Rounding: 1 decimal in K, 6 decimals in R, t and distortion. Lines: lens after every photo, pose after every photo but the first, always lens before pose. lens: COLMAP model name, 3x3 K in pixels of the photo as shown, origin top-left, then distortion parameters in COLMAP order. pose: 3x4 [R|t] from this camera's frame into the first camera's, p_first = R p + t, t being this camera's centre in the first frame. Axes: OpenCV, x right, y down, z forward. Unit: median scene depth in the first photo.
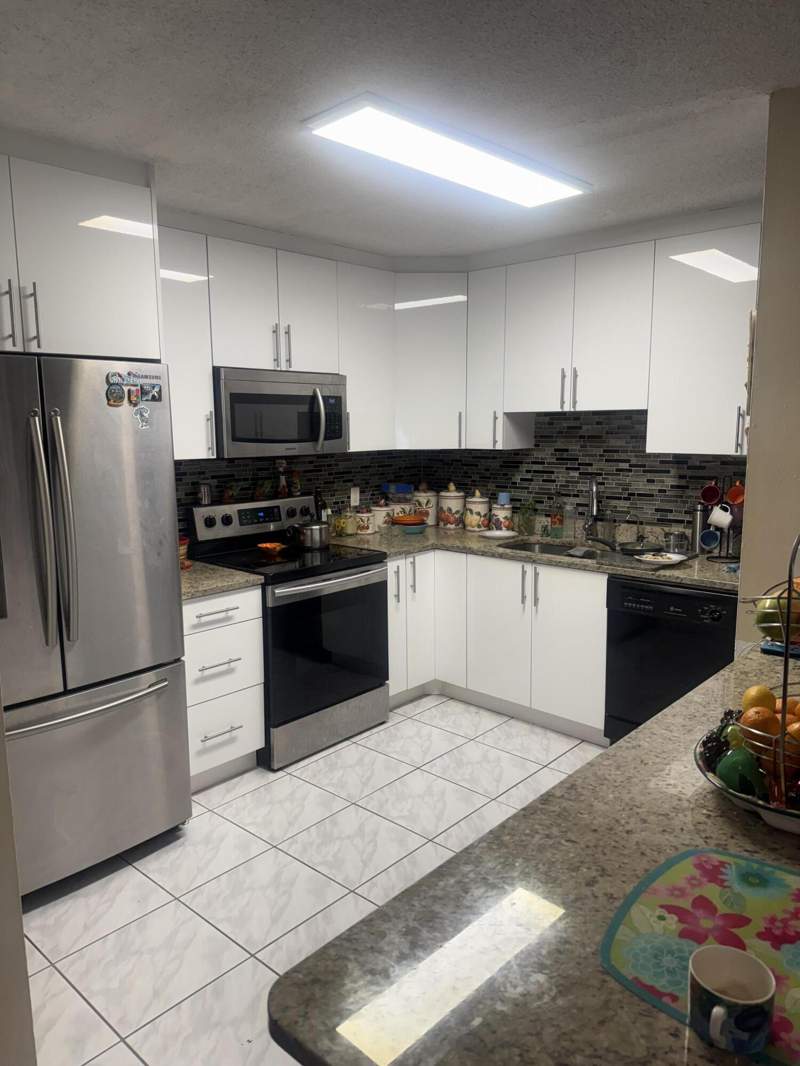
lens RADIAL K [[749.4, 0, 397.5], [0, 749.4, 540.1], [0, 0, 1]] dist [0.147639, -0.237614]
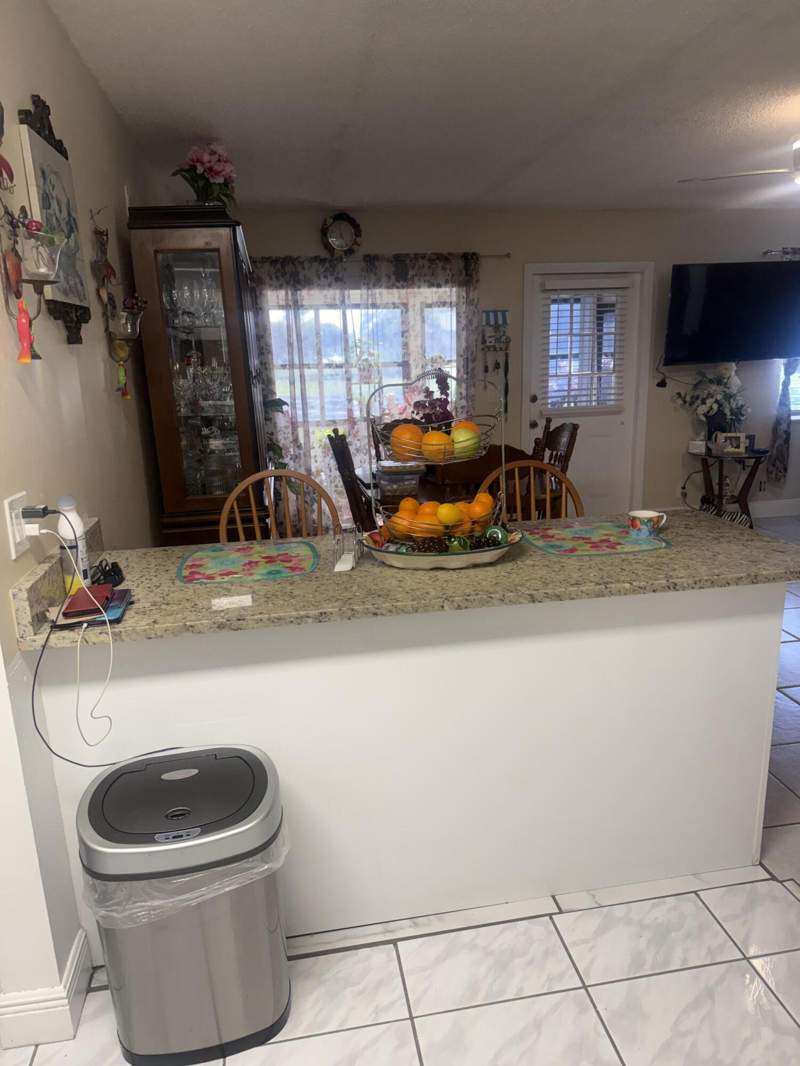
lens RADIAL K [[749.4, 0, 397.5], [0, 749.4, 540.1], [0, 0, 1]] dist [0.147639, -0.237614]
pose [[-0.780119, -0.117277, 0.614541, -0.413741], [0.143250, 0.922695, 0.357930, -0.331308], [-0.609011, 0.367261, -0.703012, 2.608152]]
